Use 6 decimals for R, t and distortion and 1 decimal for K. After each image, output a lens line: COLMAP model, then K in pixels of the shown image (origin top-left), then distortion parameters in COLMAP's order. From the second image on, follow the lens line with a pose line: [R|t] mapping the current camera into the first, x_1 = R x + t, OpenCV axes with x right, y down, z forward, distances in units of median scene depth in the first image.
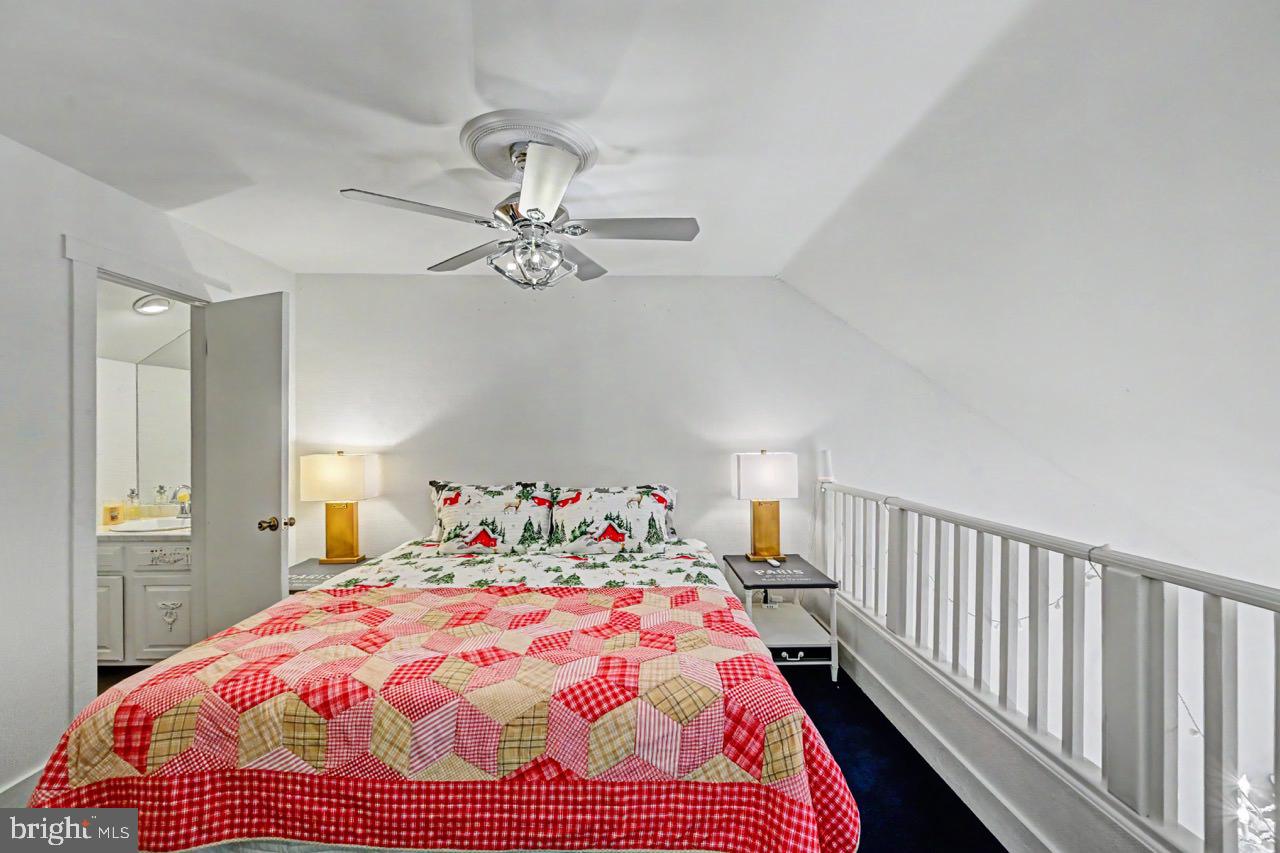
lens RADIAL K [[510.3, 0, 636.6], [0, 510.3, 434.8], [0, 0, 1]] dist [-0.000484, -0.000082]
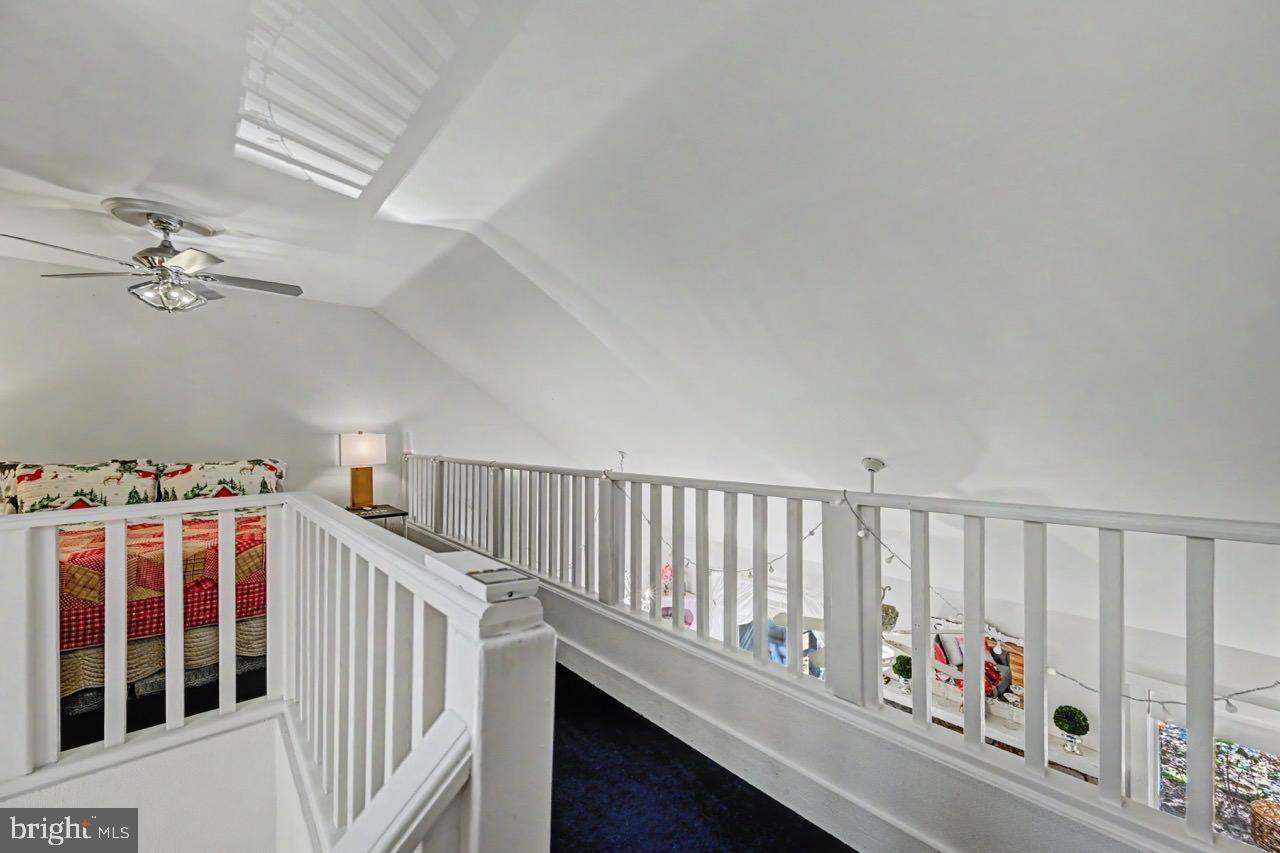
lens RADIAL K [[510.3, 0, 636.6], [0, 510.3, 434.8], [0, 0, 1]] dist [-0.000484, -0.000082]
pose [[0.775971, -0.001042, 0.630768, -0.077428], [0.002610, 0.999995, -0.001559, 0.067734], [-0.630763, 0.002856, 0.775970, -0.915079]]
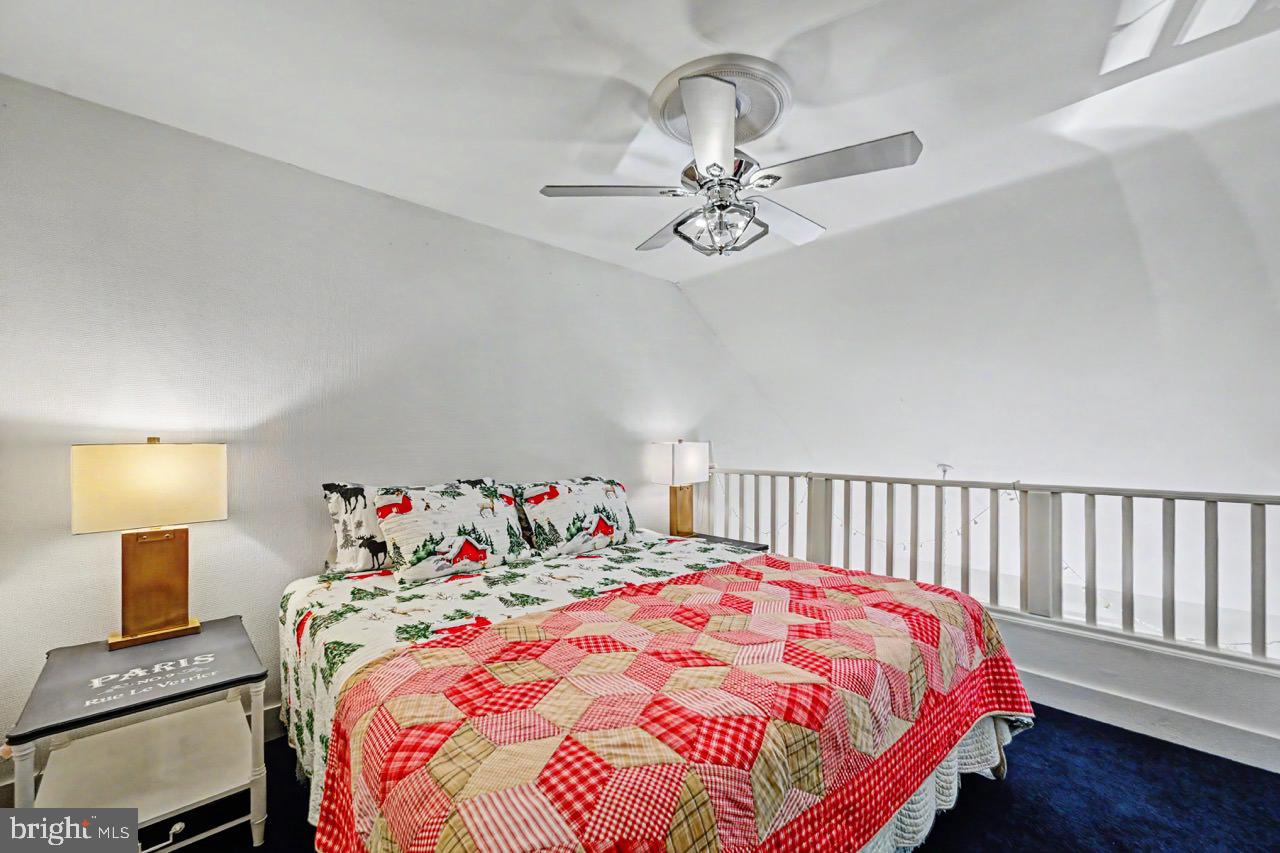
lens RADIAL K [[515.8, 0, 643.8], [0, 515.8, 441.3], [0, 0, 1]] dist [-0.000572, -0.000073]
pose [[0.740019, 0.003695, 0.672576, -0.869039], [-0.001745, 0.999992, -0.003573, 0.058083], [-0.672584, 0.001470, 0.740019, 0.361171]]
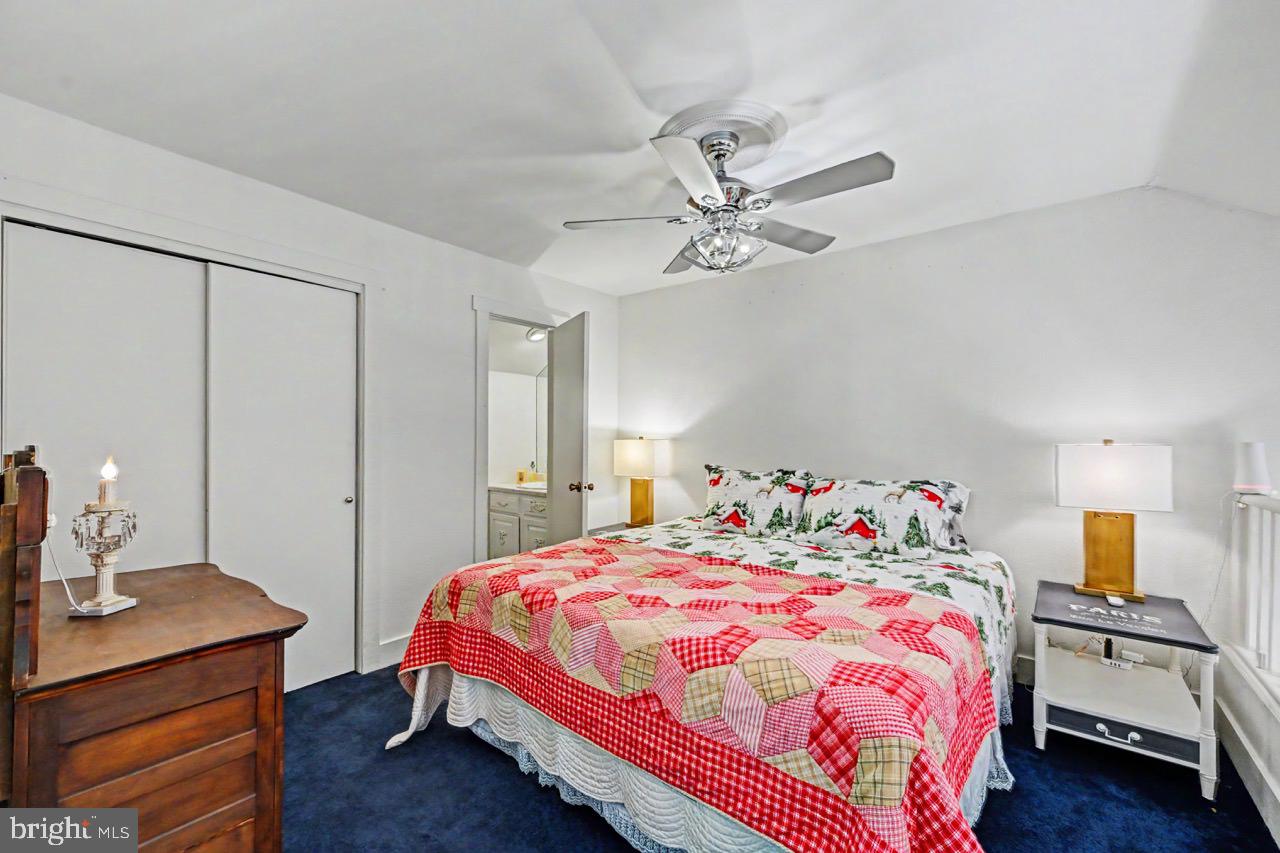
lens RADIAL K [[515.8, 0, 643.8], [0, 515.8, 441.3], [0, 0, 1]] dist [-0.000572, -0.000073]
pose [[0.774464, 0.012969, -0.632485, 0.317739], [-0.008121, 0.999911, 0.010560, 0.046165], [0.632566, -0.003042, 0.774501, 0.073456]]
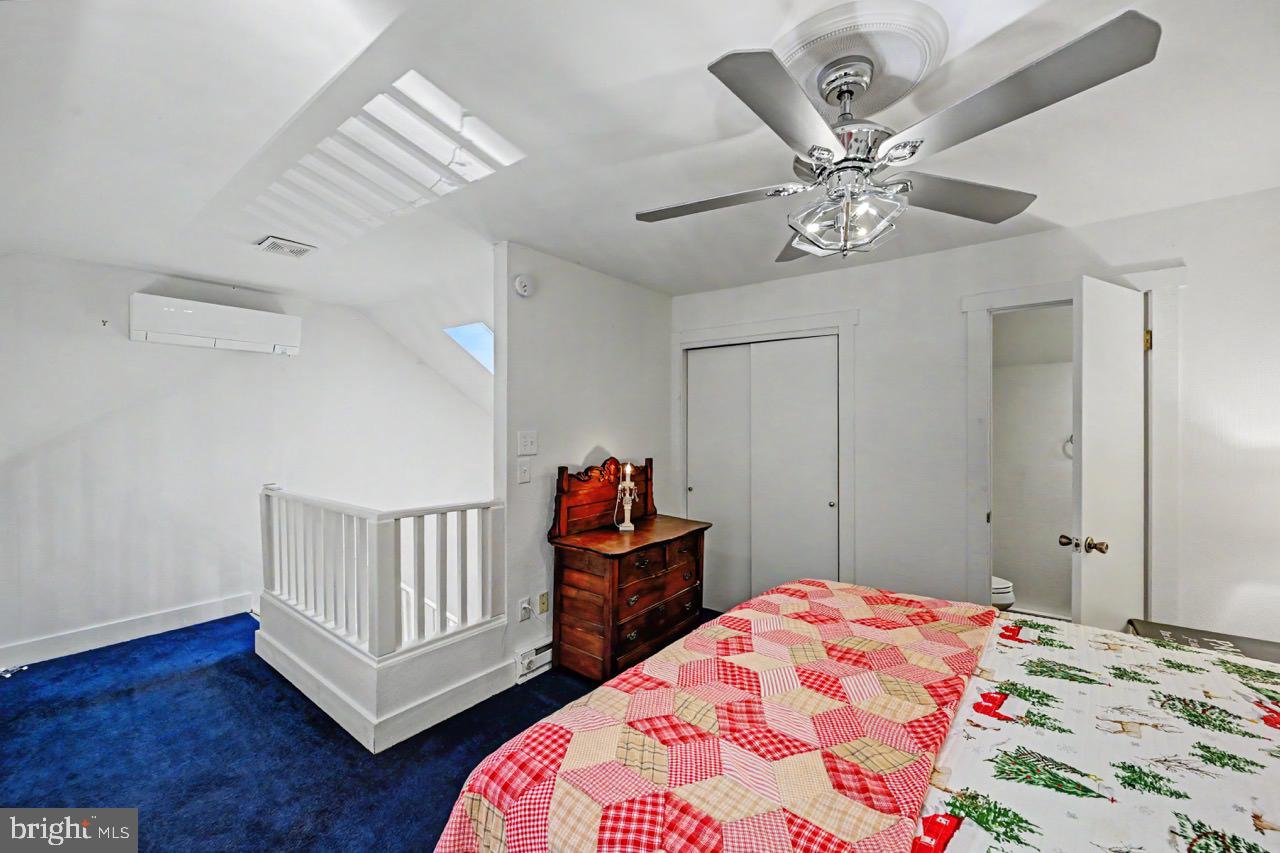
lens RADIAL K [[510.0, 0, 644.0], [0, 510.0, 423.2], [0, 0, 1]] dist [0.000939, -0.000166]
pose [[-0.627052, 0.001457, -0.778976, 0.514831], [0.002708, 0.999996, -0.000309, -0.039242], [0.778973, -0.002304, -0.627054, 1.139497]]
